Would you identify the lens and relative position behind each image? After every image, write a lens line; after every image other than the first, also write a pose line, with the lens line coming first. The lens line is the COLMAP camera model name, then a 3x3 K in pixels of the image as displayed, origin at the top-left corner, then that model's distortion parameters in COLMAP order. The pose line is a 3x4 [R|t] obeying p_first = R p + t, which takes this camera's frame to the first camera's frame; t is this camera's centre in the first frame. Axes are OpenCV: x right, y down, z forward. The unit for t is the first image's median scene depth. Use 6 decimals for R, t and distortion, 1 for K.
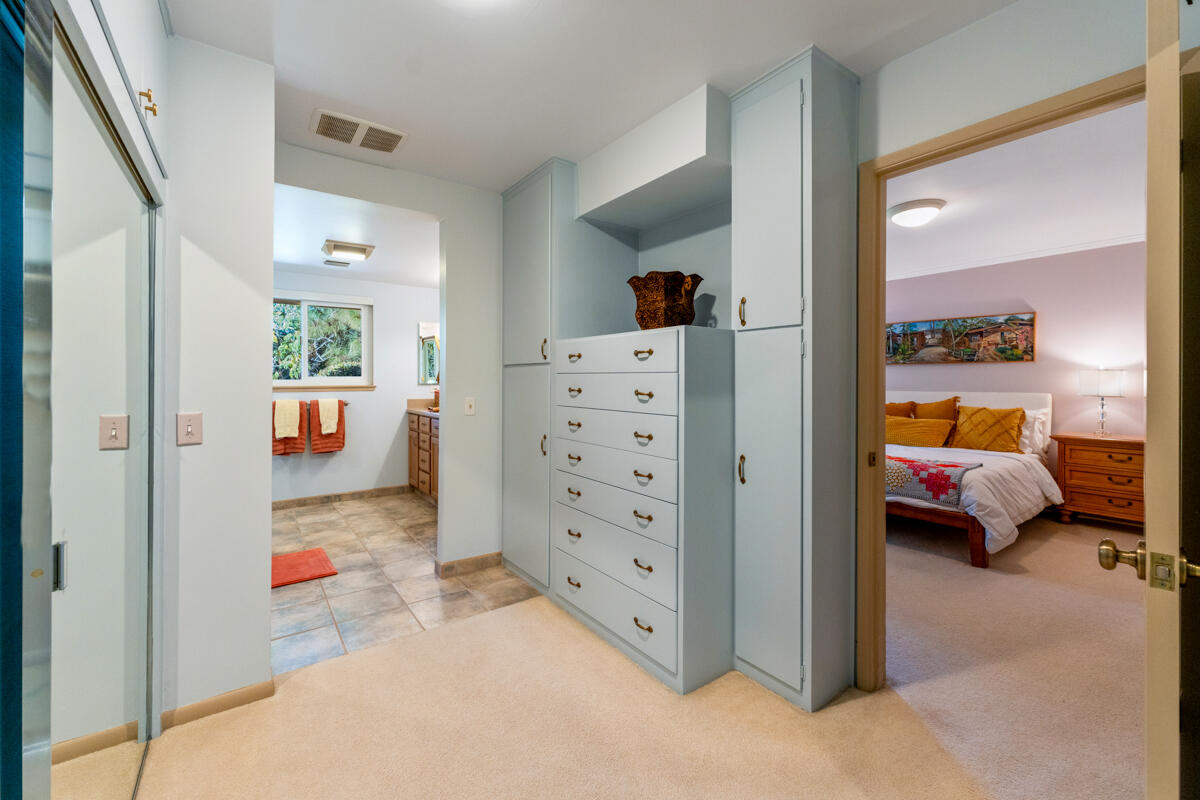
lens RADIAL K [[492.9, 0, 596.4], [0, 492.9, 382.5], [0, 0, 1]] dist [0.001243, 0.000025]
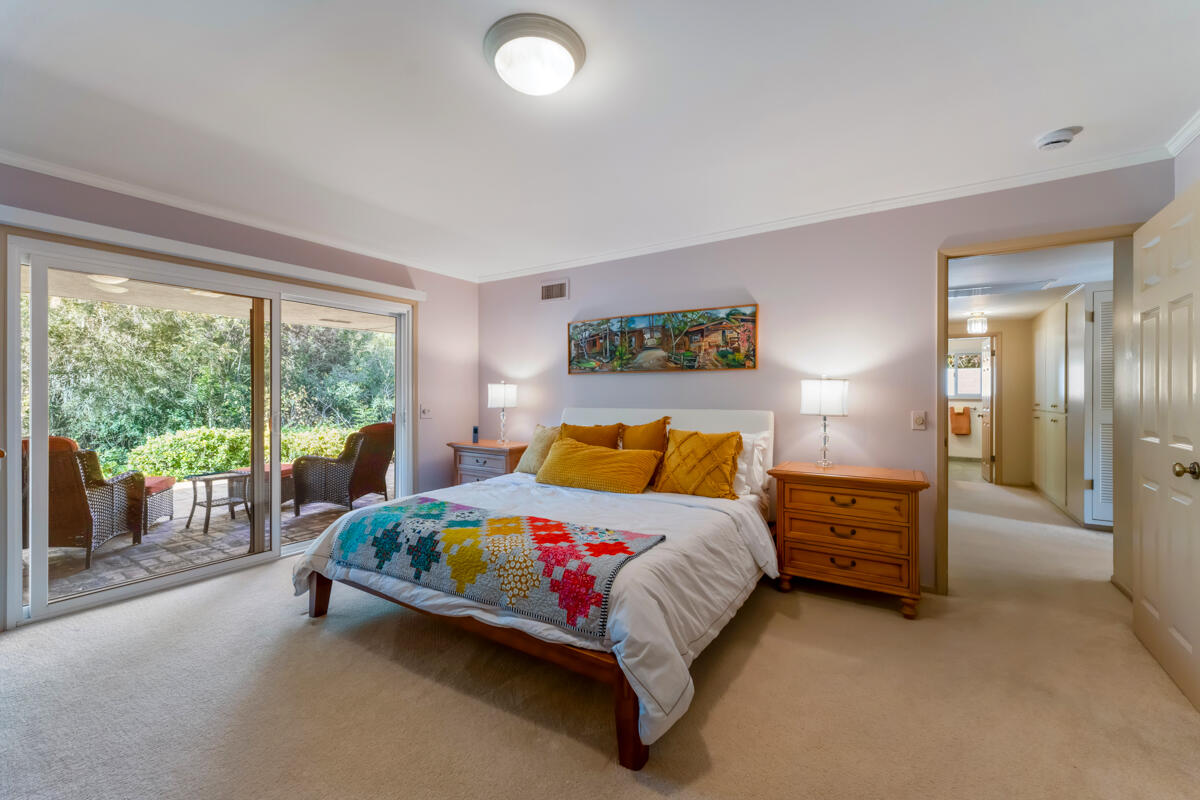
lens RADIAL K [[483.5, 0, 600.0], [0, 483.5, 400.0], [0, 0, 1]] dist [0.002153, 0.000290]
pose [[0.936979, -0.004435, 0.349357, 0.407214], [0.002417, 0.999978, 0.006211, 0.000069], [-0.349377, -0.004976, 0.936969, 0.390863]]
